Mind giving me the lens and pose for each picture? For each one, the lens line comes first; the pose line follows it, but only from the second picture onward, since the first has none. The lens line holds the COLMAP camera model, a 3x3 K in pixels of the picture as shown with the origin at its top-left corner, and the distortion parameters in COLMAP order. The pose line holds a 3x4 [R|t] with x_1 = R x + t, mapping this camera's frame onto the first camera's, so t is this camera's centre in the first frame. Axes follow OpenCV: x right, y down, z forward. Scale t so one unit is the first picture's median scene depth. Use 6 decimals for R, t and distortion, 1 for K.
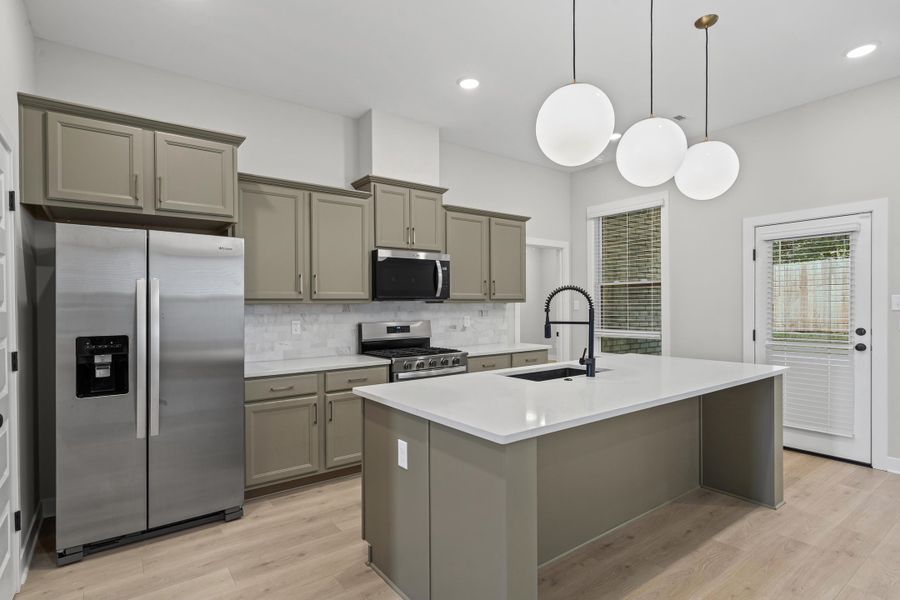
lens RADIAL K [[408.9, 0, 436.6], [0, 408.9, 301.9], [0, 0, 1]] dist [0.001095, 0.000224]
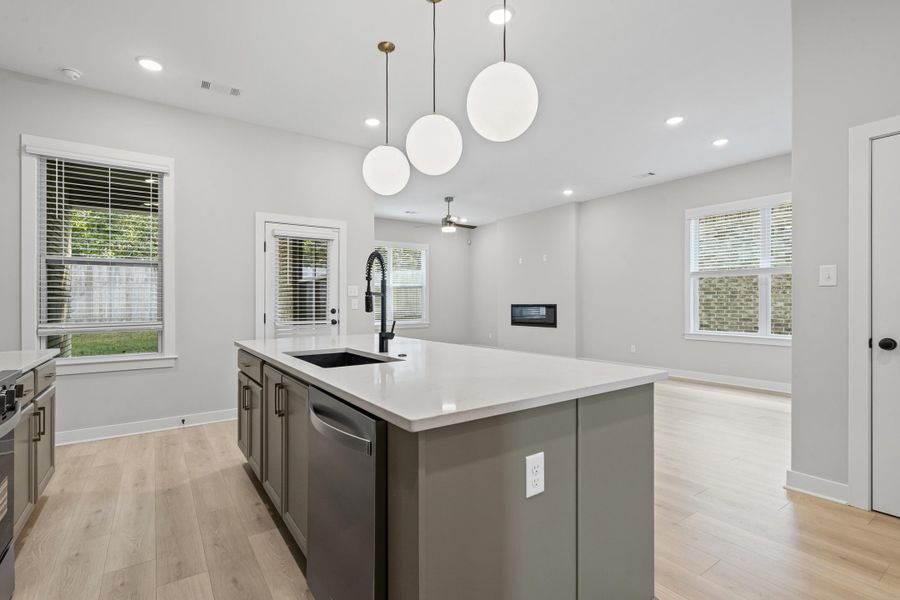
lens RADIAL K [[408.9, 0, 436.6], [0, 408.9, 301.9], [0, 0, 1]] dist [0.001095, 0.000224]
pose [[0.076669, 0.007488, 0.997028, -0.370179], [-0.006914, 0.999952, -0.006978, 0.049677], [-0.997033, -0.006358, 0.076717, 0.545521]]
